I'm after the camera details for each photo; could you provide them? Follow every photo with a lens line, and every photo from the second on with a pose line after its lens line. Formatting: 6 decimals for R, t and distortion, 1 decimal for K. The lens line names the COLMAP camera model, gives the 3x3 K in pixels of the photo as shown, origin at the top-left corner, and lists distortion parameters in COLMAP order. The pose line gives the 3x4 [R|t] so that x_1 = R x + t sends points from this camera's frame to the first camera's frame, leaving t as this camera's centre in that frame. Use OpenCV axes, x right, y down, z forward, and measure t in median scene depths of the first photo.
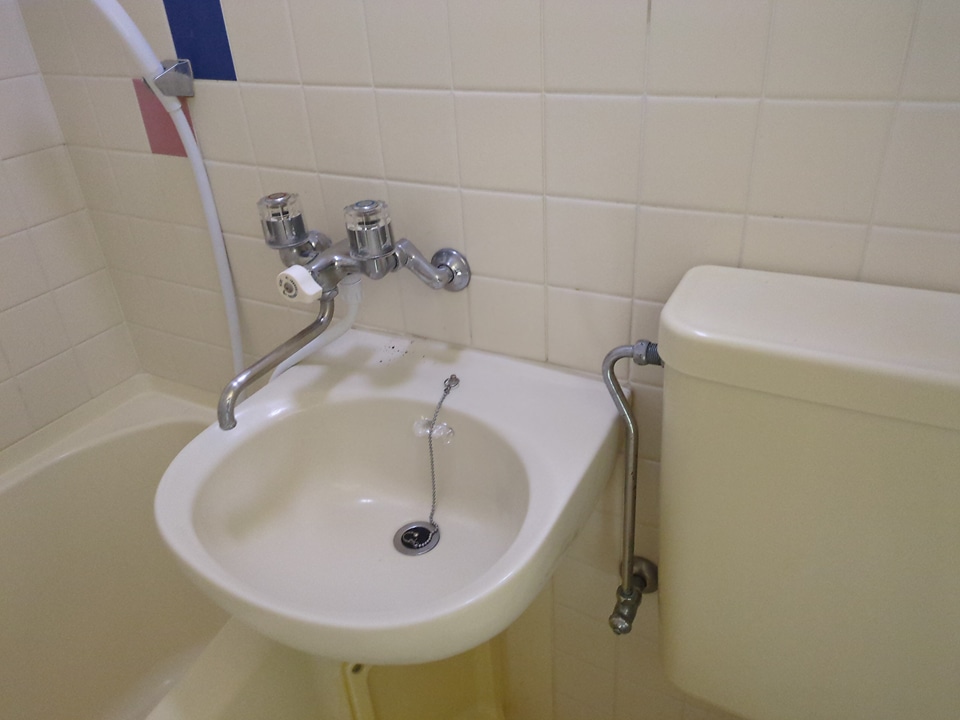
lens RADIAL K [[717.9, 0, 483.3], [0, 717.9, 359.1], [0, 0, 1]] dist [0.040345, -0.017918]
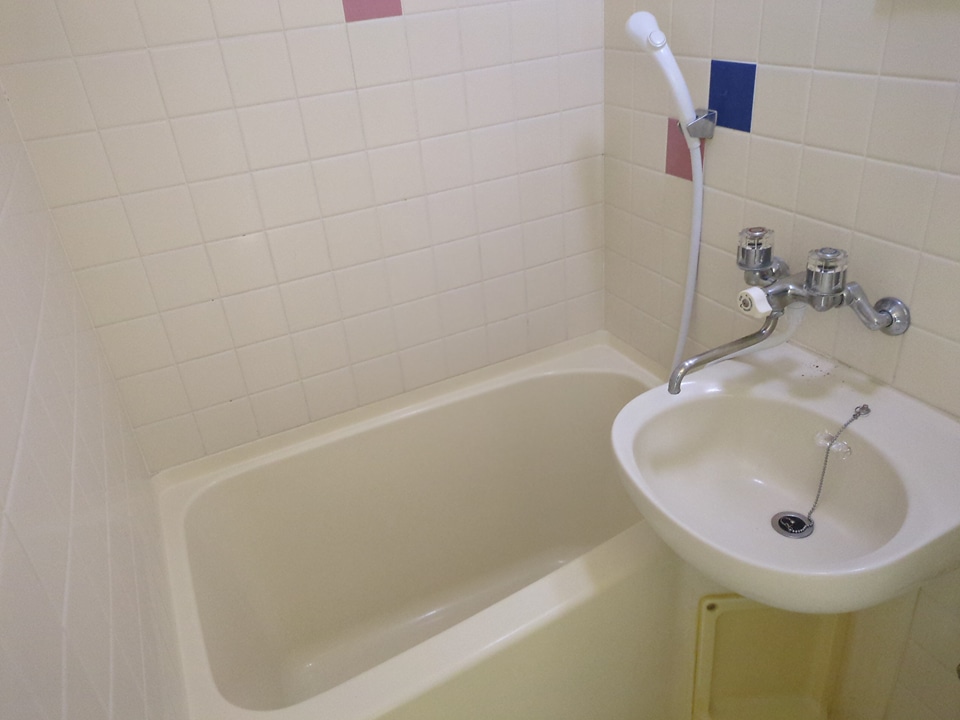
lens RADIAL K [[717.9, 0, 484.7], [0, 717.9, 355.4], [0, 0, 1]] dist [0.040345, -0.017918]
pose [[0.820815, 0.262609, -0.507246, 0.025813], [-0.247043, 0.963906, 0.099269, -0.019089], [0.515006, 0.043830, 0.856065, -0.323153]]
